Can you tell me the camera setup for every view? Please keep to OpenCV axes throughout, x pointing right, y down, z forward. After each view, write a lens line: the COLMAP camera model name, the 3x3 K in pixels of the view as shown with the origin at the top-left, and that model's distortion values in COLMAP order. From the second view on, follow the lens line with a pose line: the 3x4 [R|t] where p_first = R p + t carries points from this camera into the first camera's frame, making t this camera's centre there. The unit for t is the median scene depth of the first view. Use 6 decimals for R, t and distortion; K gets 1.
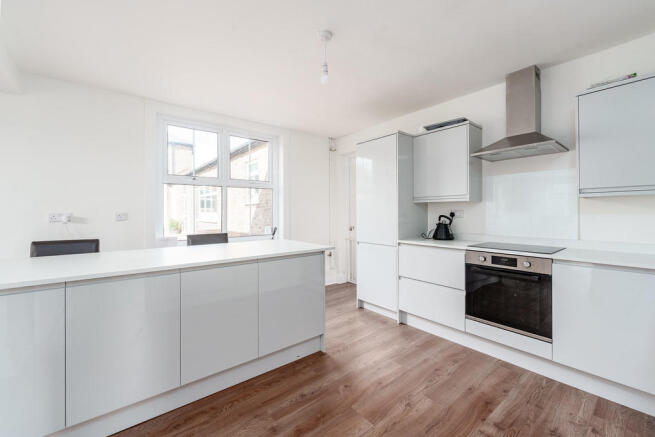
lens RADIAL K [[271.4, 0, 324.2], [0, 271.4, 211.5], [0, 0, 1]] dist [-0.000583, -0.000043]
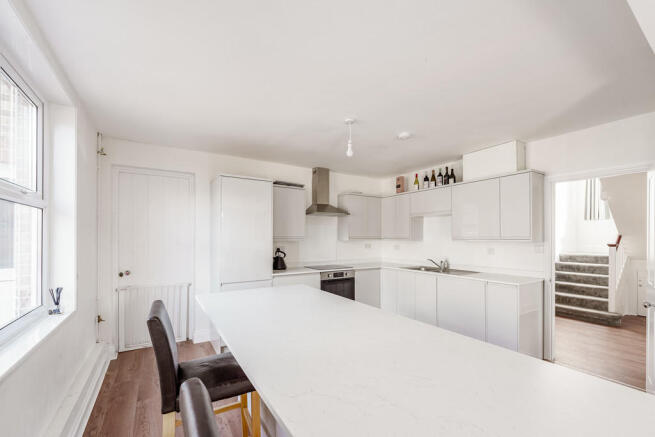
lens RADIAL K [[274.0, 0, 325.6], [0, 274.0, 237.5], [0, 0, 1]] dist [-0.000090, -0.000046]
pose [[0.101221, 0.006601, 0.994842, -0.979720], [-0.000192, 0.999978, -0.006615, -0.047078], [-0.994864, 0.000478, 0.101220, 0.734122]]
